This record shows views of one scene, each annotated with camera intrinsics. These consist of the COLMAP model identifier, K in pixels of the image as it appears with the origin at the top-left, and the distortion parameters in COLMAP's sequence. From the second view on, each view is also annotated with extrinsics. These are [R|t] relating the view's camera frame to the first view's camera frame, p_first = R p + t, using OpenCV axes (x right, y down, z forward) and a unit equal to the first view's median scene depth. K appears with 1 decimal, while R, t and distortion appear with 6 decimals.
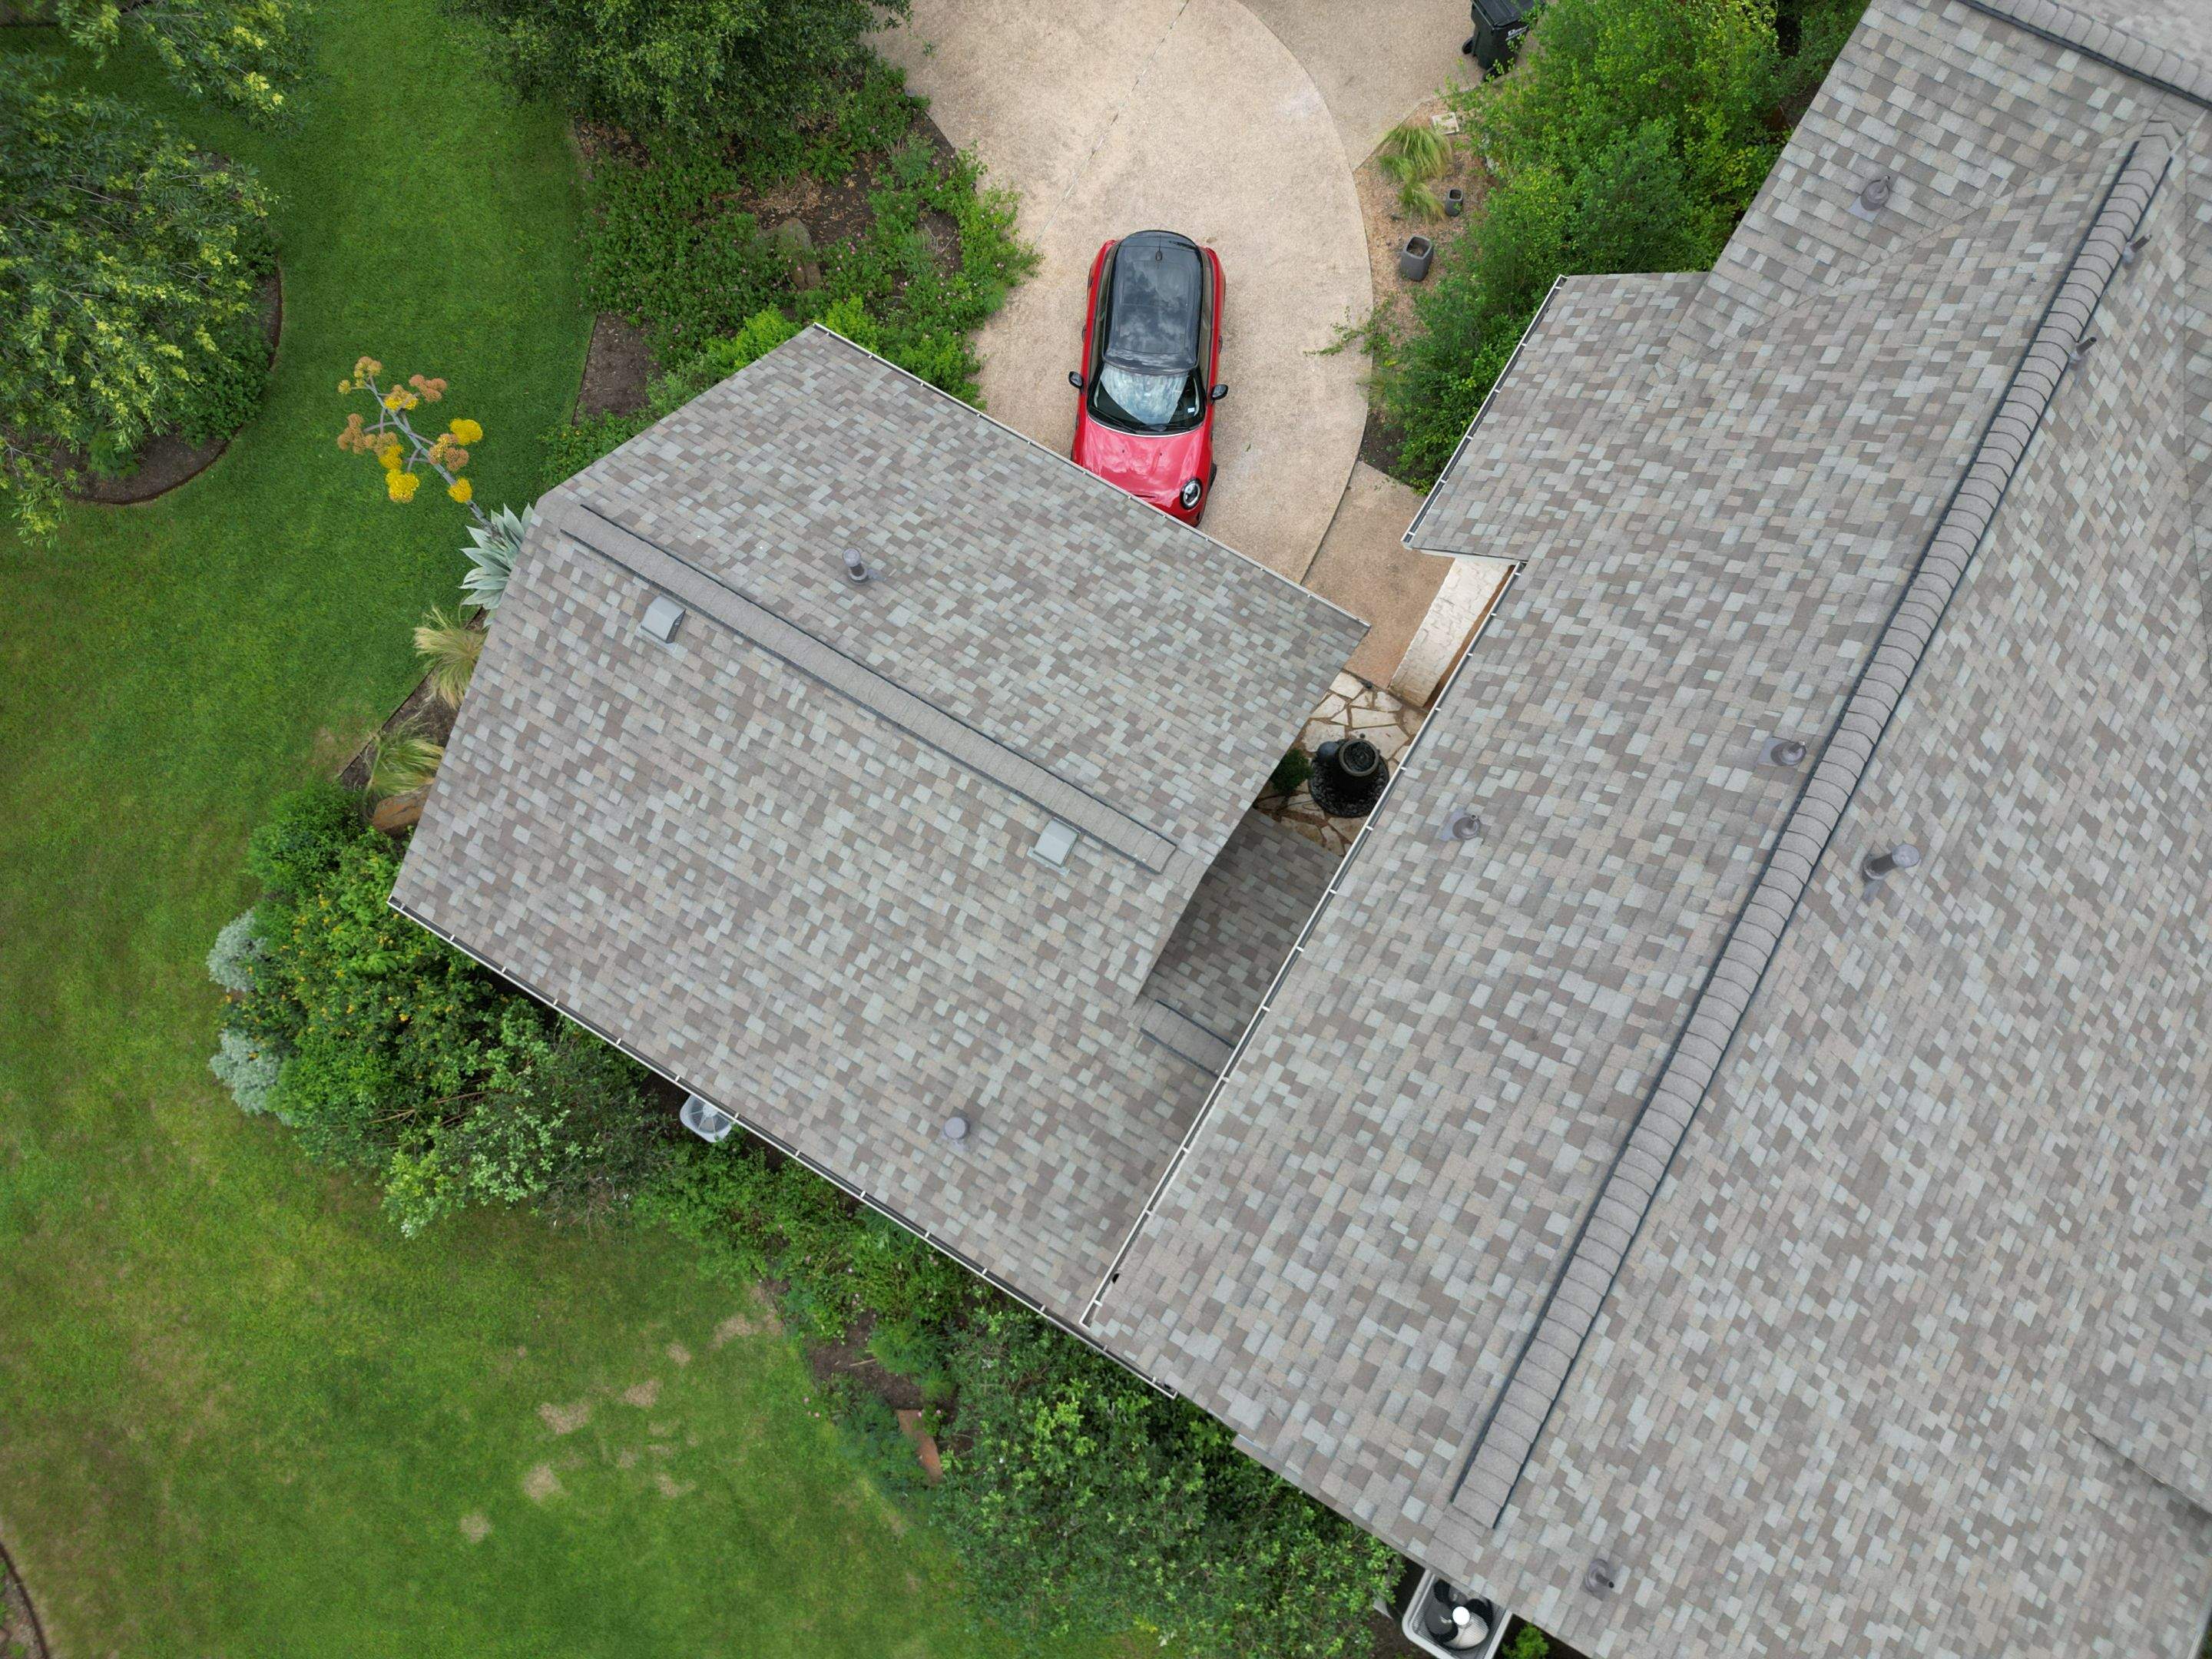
lens RADIAL K [[1548.0, 0, 1101.2], [0, 1548.0, 822.5], [0, 0, 1]] dist [0.073050, -0.074466]
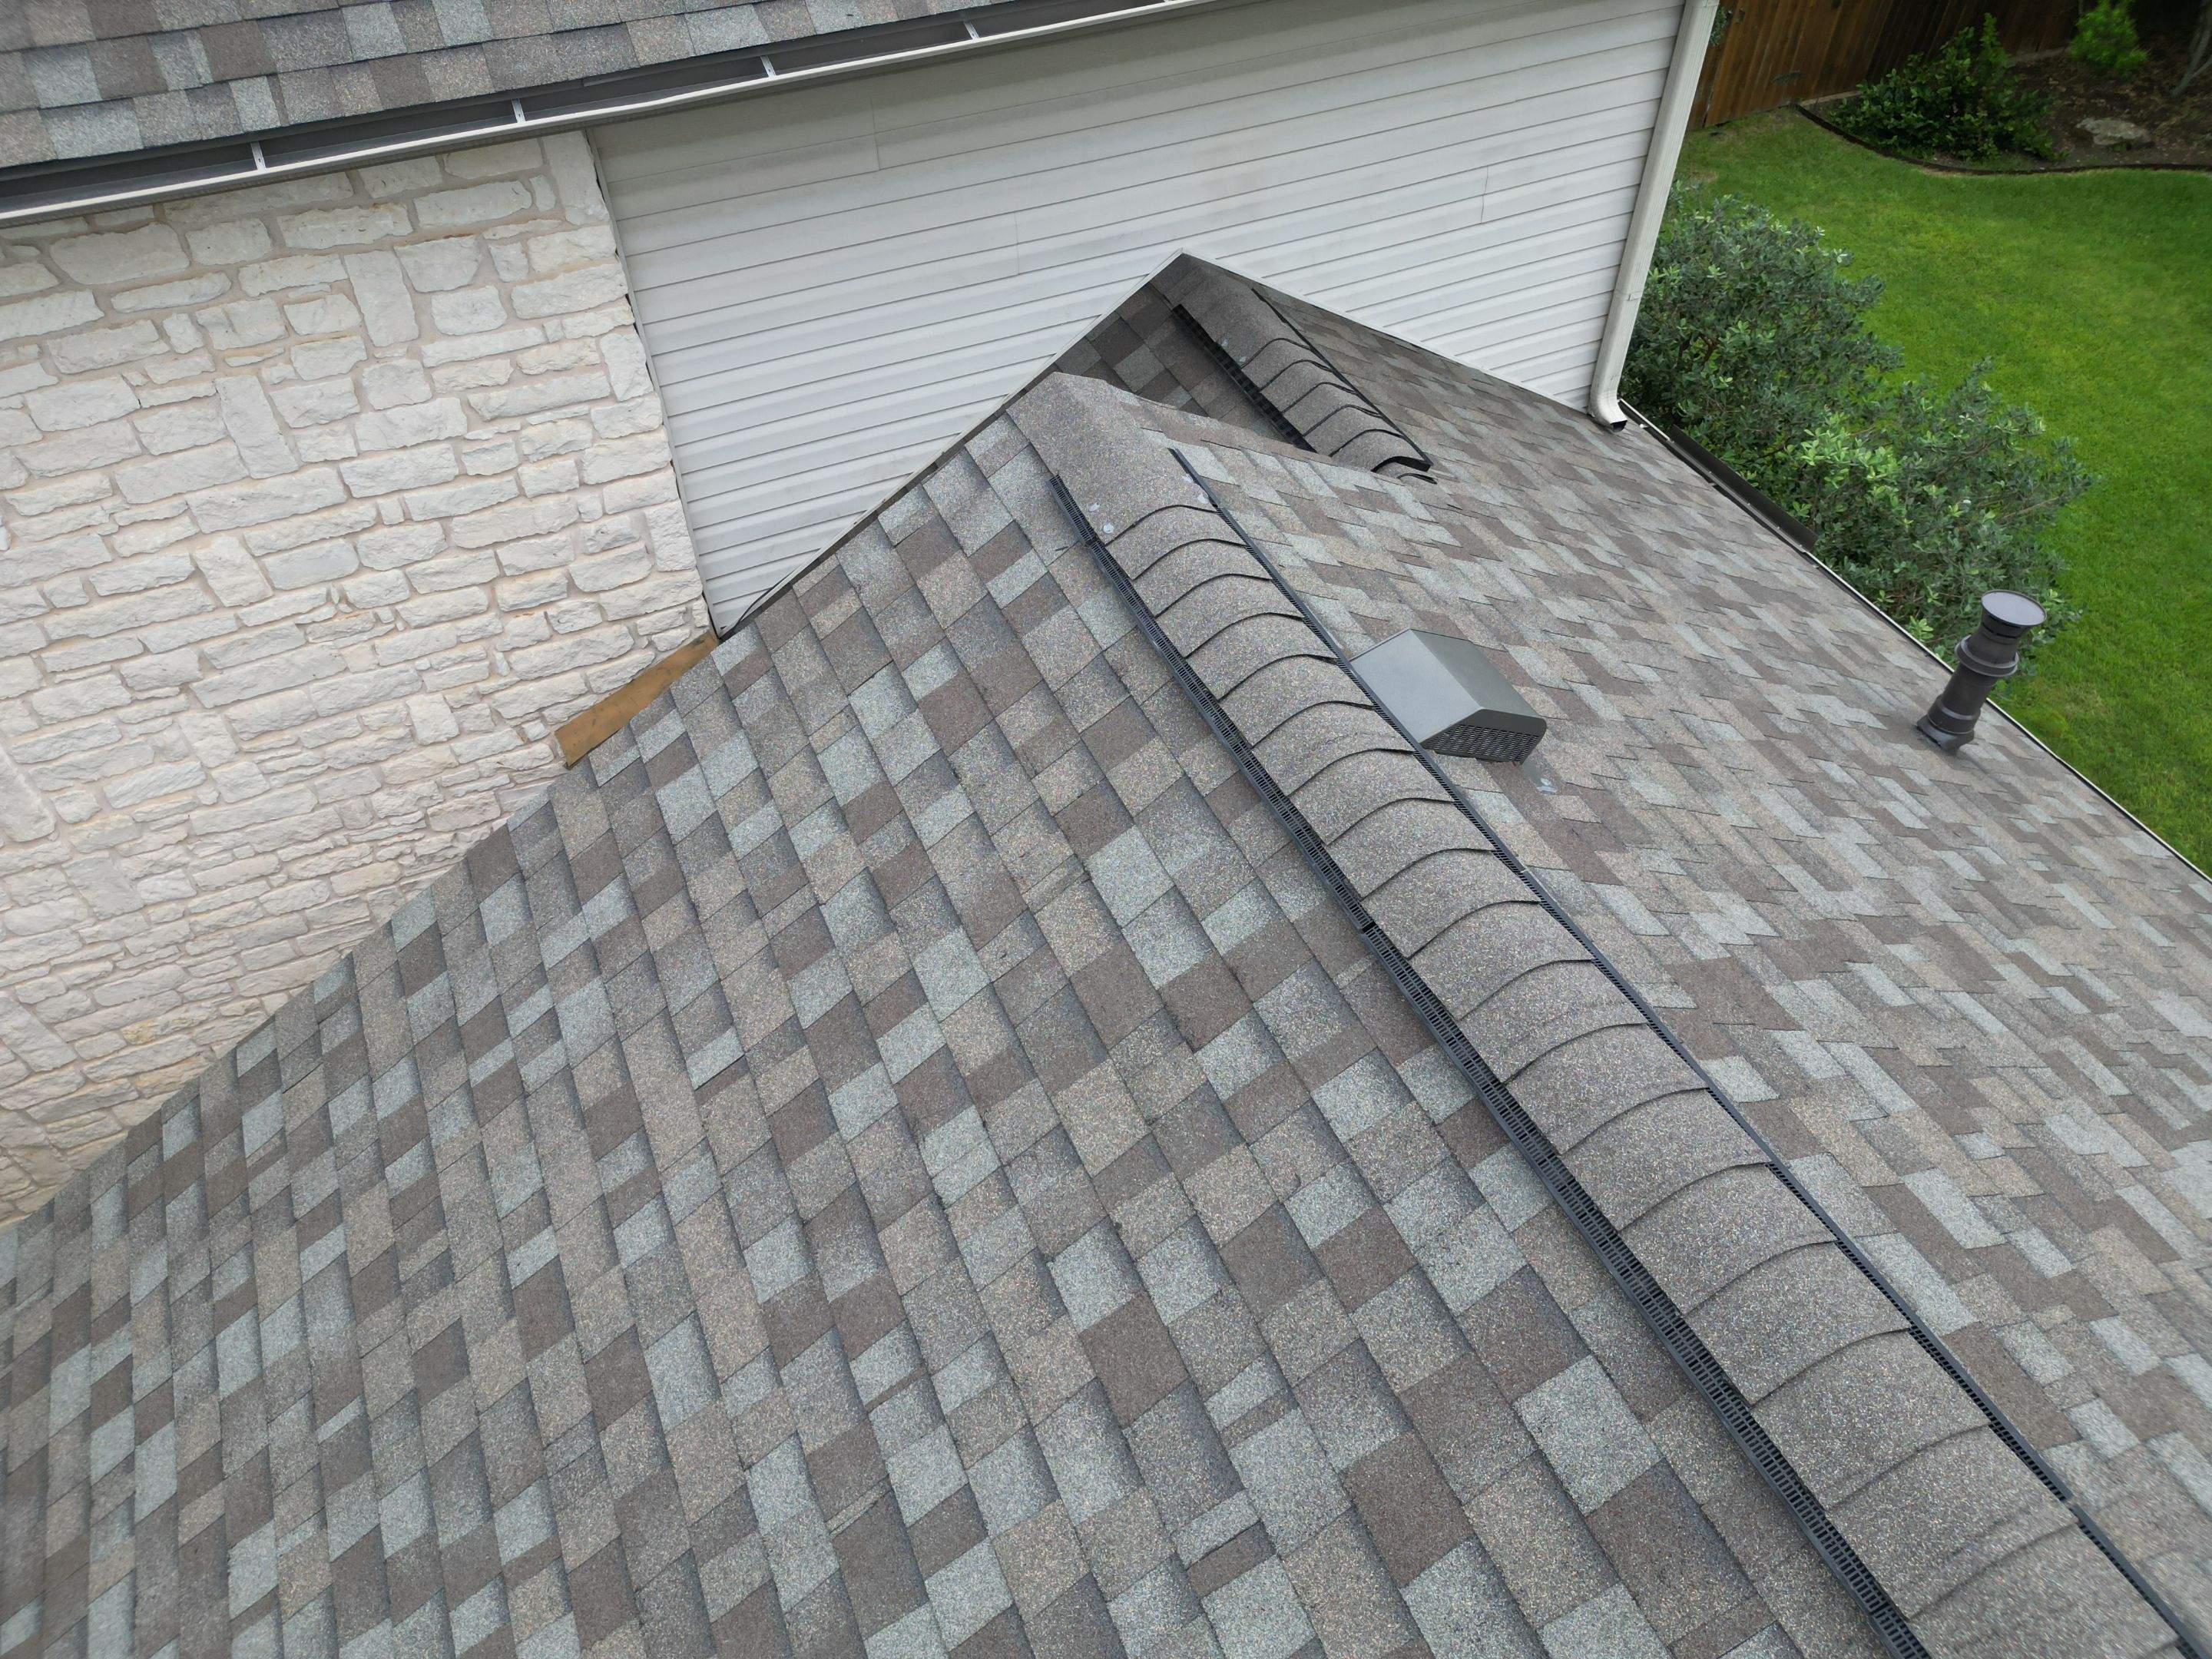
lens RADIAL K [[1548.0, 0, 1100.4], [0, 1548.0, 832.9], [0, 0, 1]] dist [0.073050, -0.074466]
pose [[-0.816829, -0.416326, 0.399329, -0.099780], [0.558256, -0.395993, 0.729068, -0.220132], [-0.145398, 0.818451, 0.555875, 0.981417]]
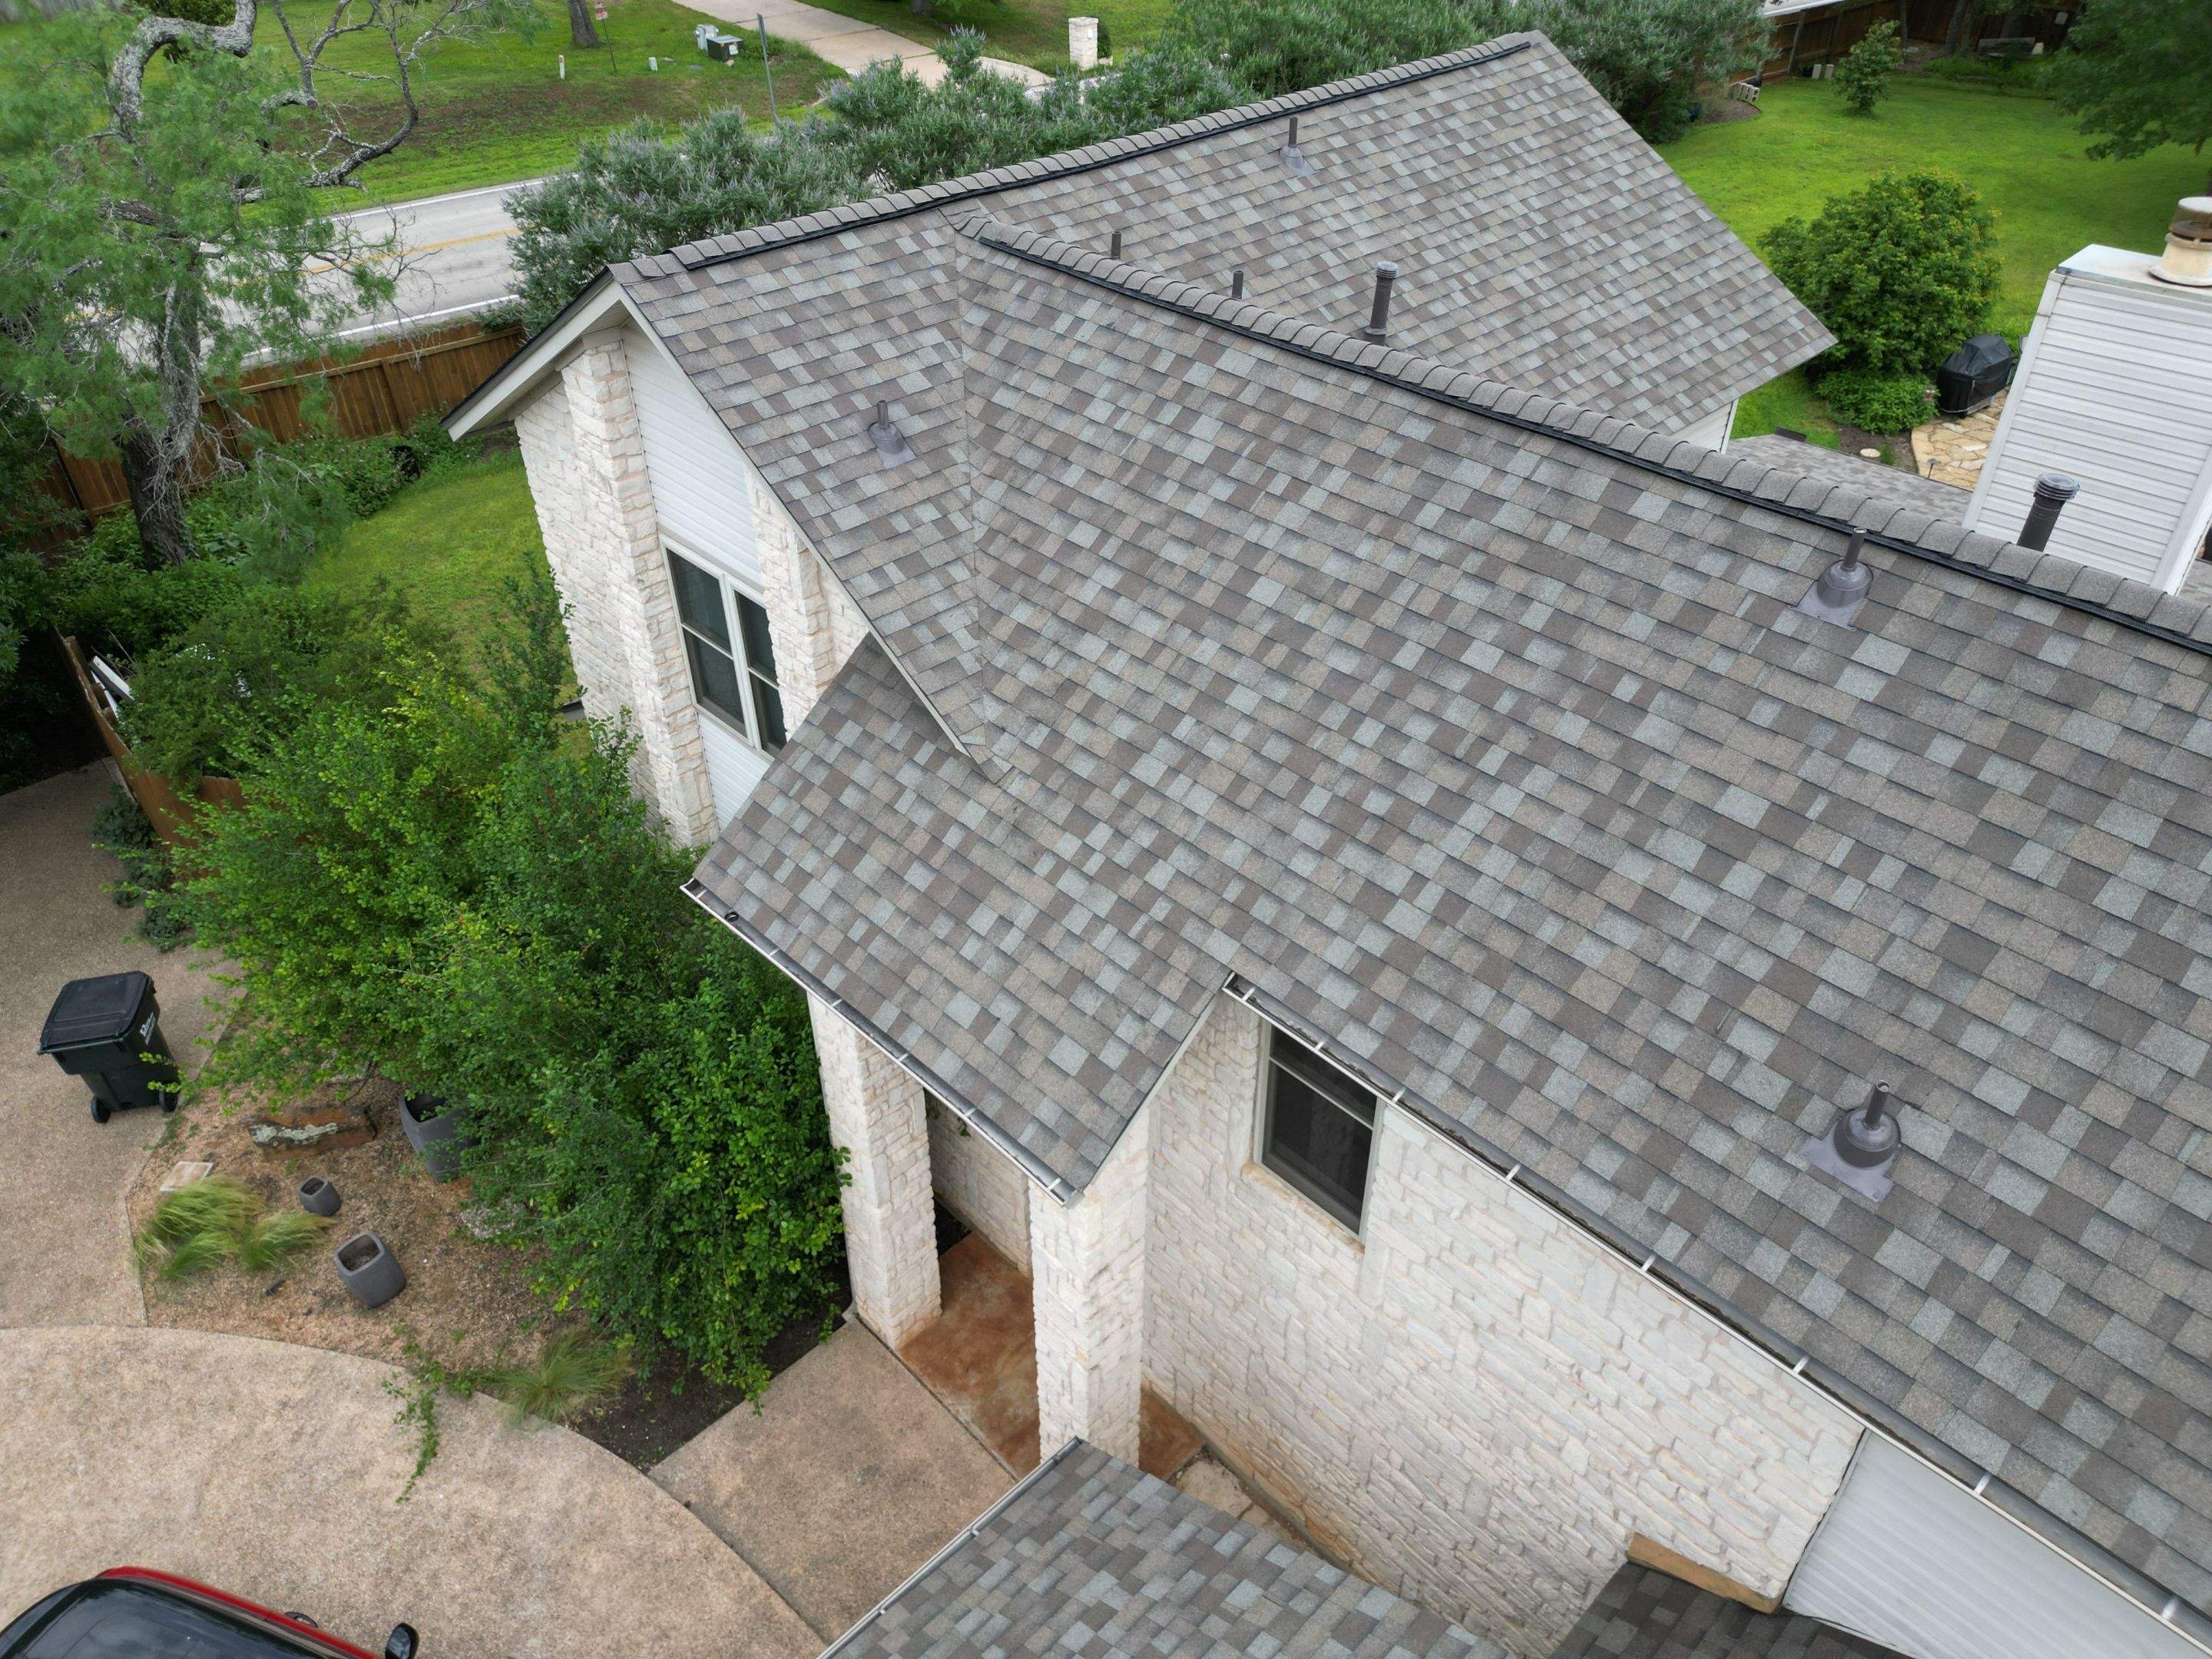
lens RADIAL K [[1548.0, 0, 1101.3], [0, 1548.0, 830.0], [0, 0, 1]] dist [0.073050, -0.074466]
pose [[0.268086, -0.580739, 0.768682, -0.135727], [0.929112, 0.366812, -0.046911, -0.223619], [-0.254719, 0.726768, 0.637908, 0.699187]]
